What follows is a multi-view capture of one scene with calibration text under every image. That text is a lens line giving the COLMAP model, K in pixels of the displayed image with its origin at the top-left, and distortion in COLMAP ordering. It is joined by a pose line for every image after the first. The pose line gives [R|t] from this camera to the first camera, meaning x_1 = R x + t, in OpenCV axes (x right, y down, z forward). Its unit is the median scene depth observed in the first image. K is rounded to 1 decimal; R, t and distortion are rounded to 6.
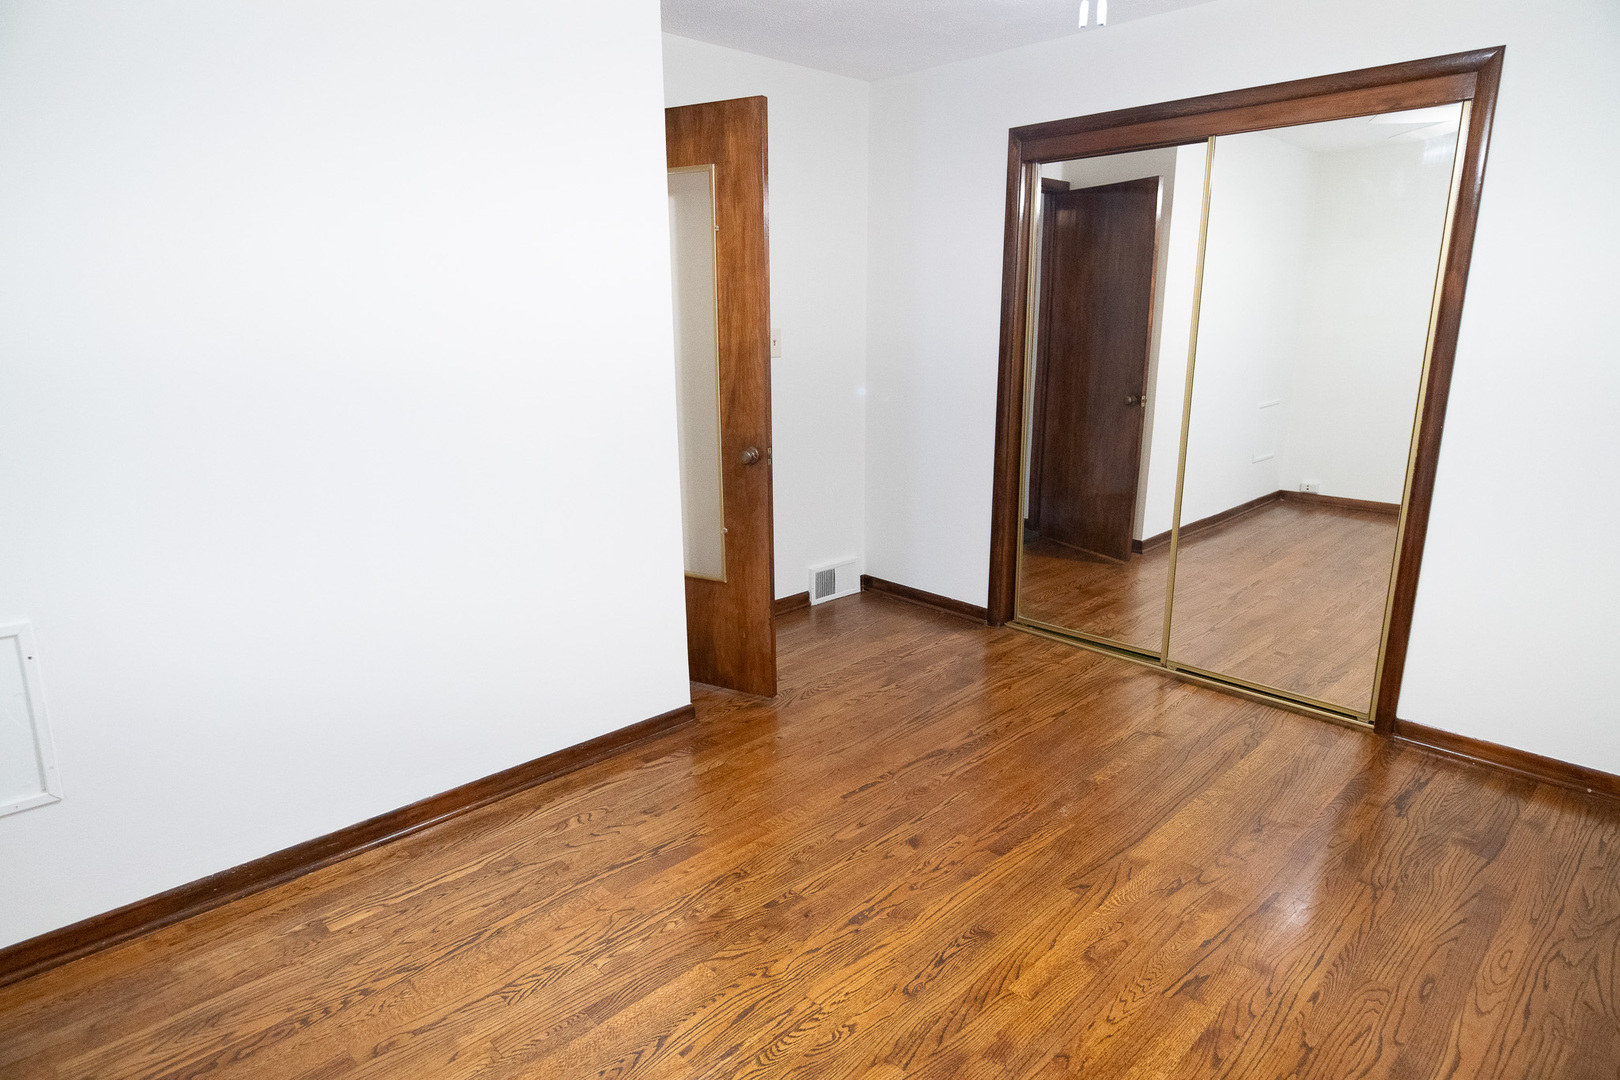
lens RADIAL K [[920.1, 0, 810.1], [0, 920.1, 540.0], [0, 0, 1]] dist [0.003880, -0.002511]
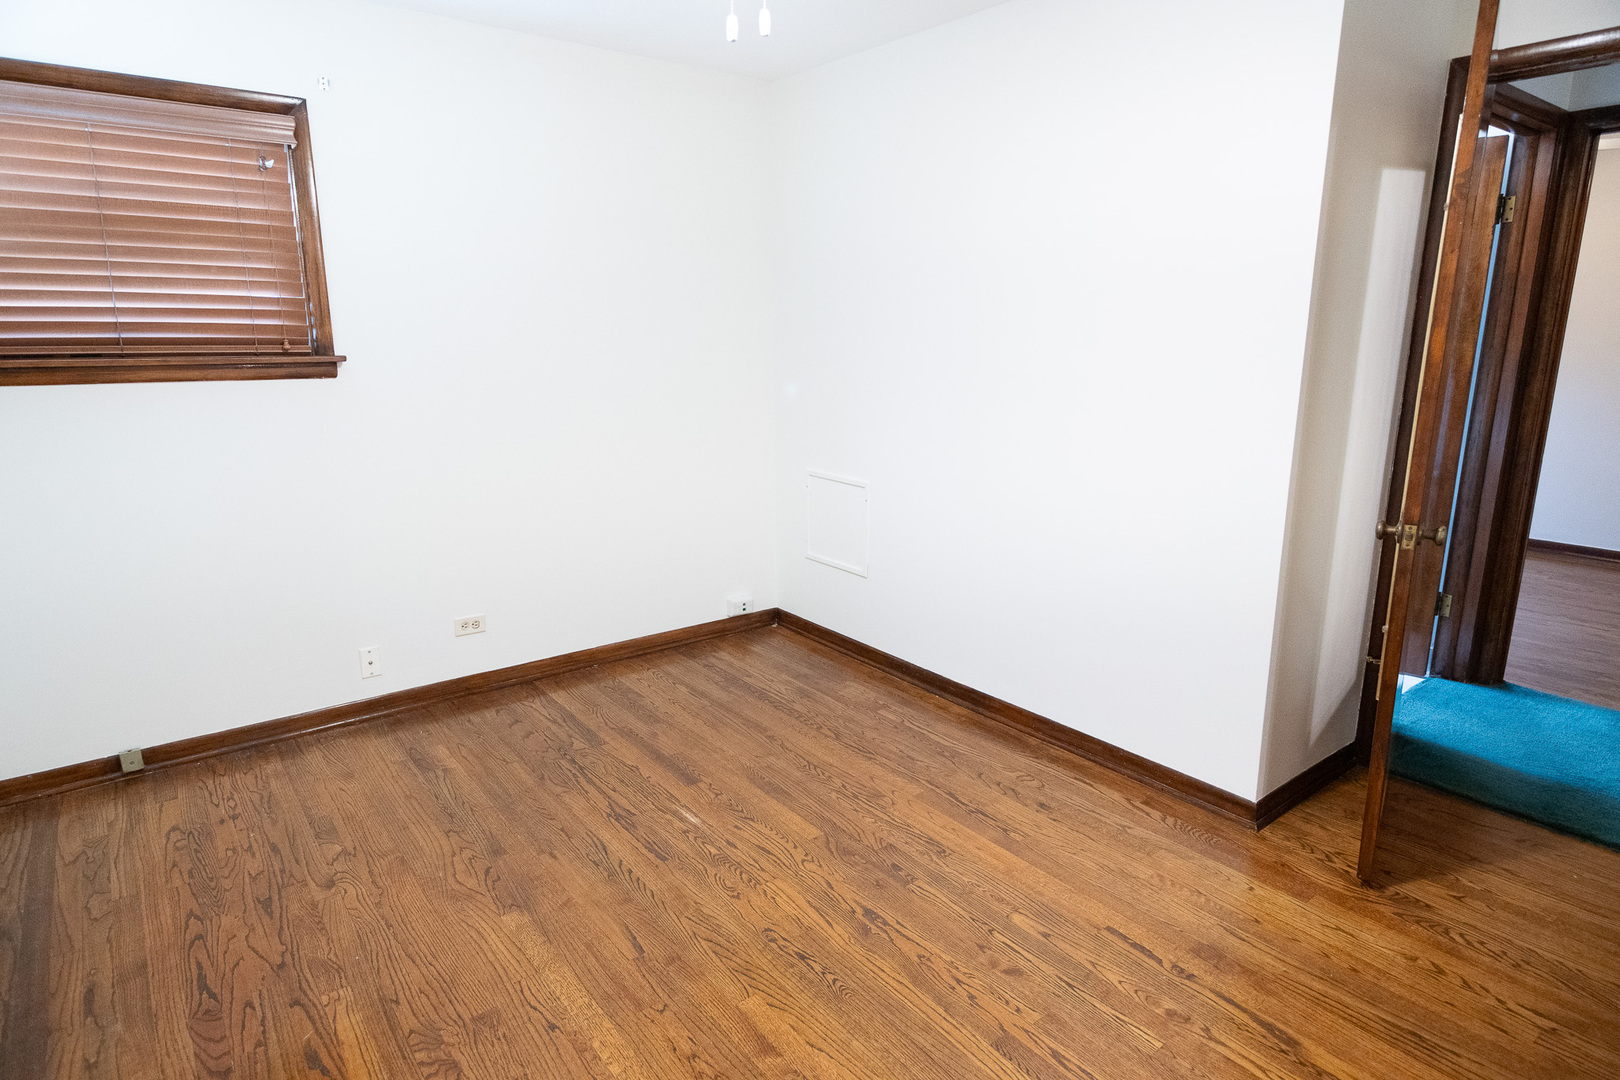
lens RADIAL K [[920.1, 0, 809.0], [0, 920.1, 528.2], [0, 0, 1]] dist [0.003880, -0.002511]
pose [[-0.118288, 0.211137, -0.970273, 0.927077], [-0.235973, 0.943164, 0.234006, -0.211556], [0.964533, 0.256638, -0.061743, 0.845862]]
